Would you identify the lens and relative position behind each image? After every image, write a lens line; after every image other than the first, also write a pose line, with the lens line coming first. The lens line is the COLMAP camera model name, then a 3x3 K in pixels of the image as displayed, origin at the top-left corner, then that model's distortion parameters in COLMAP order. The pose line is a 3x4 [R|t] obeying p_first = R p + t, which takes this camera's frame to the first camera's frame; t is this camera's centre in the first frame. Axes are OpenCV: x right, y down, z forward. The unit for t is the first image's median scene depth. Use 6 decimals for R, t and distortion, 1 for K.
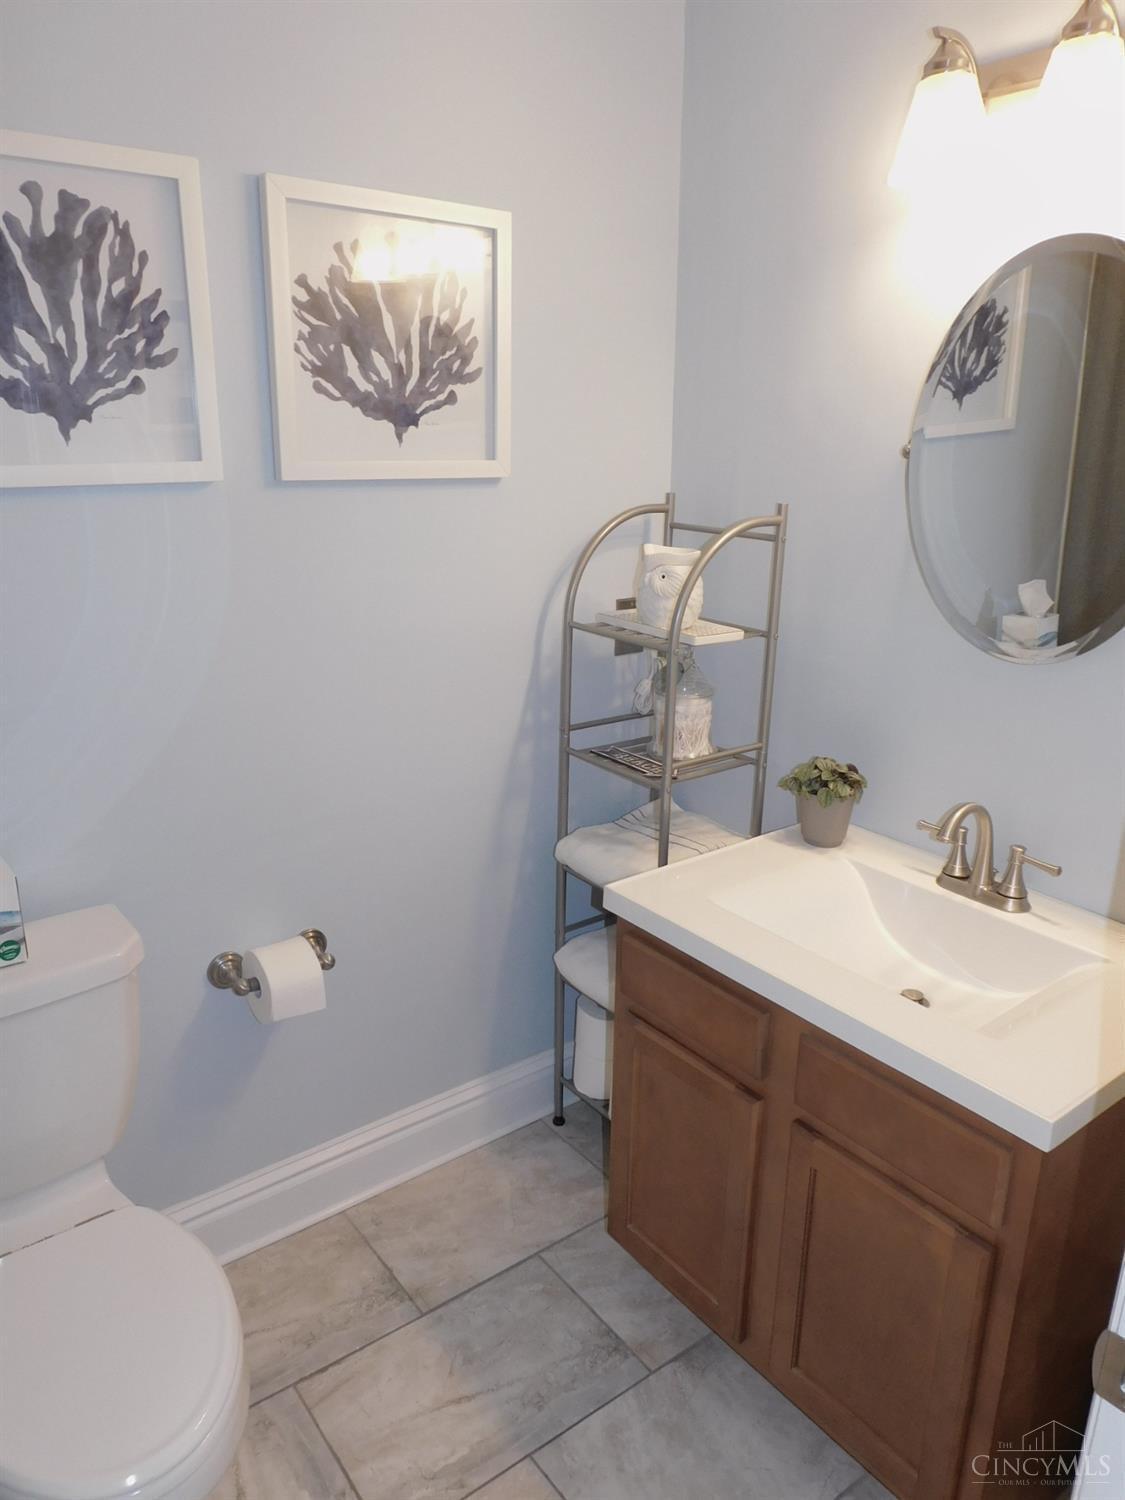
lens RADIAL K [[1060.7, 0, 562.5], [0, 1060.7, 750.0], [0, 0, 1]] dist [0.043274, -0.050177]
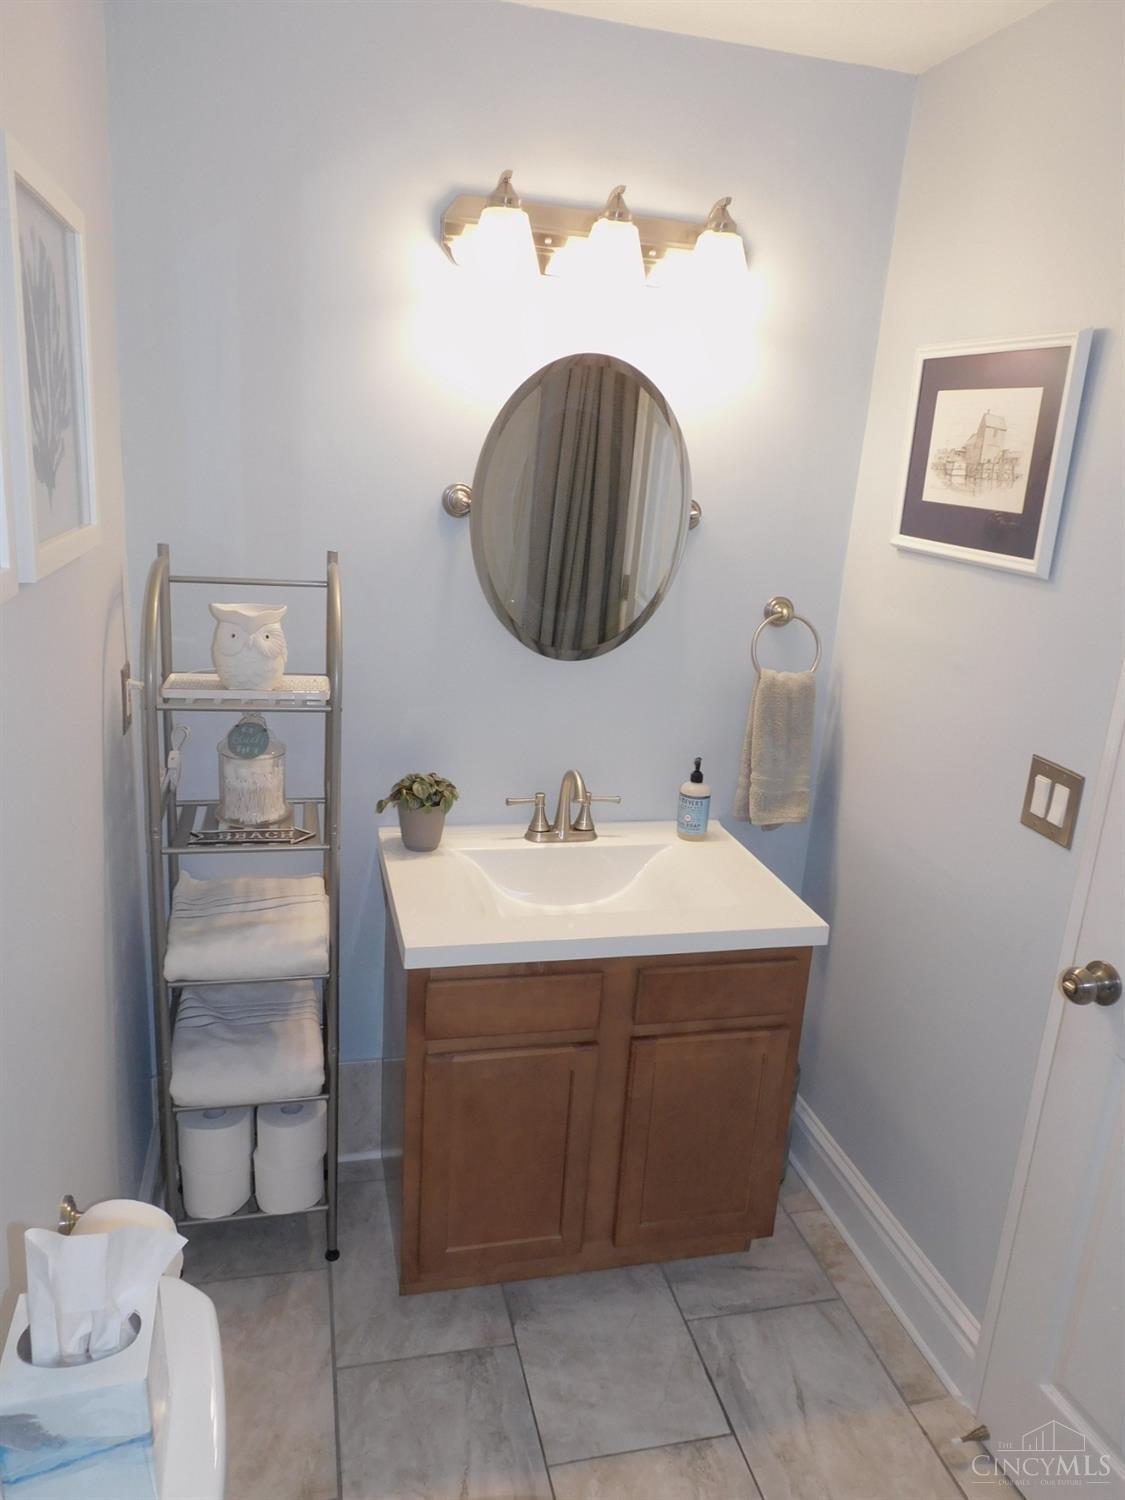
lens RADIAL K [[1060.7, 0, 562.5], [0, 1060.7, 750.0], [0, 0, 1]] dist [0.043274, -0.050177]
pose [[0.403749, -0.239150, 0.883059, -0.719713], [0.212438, 0.963354, 0.163766, -0.179473], [-0.889863, 0.121475, 0.439758, 0.391446]]
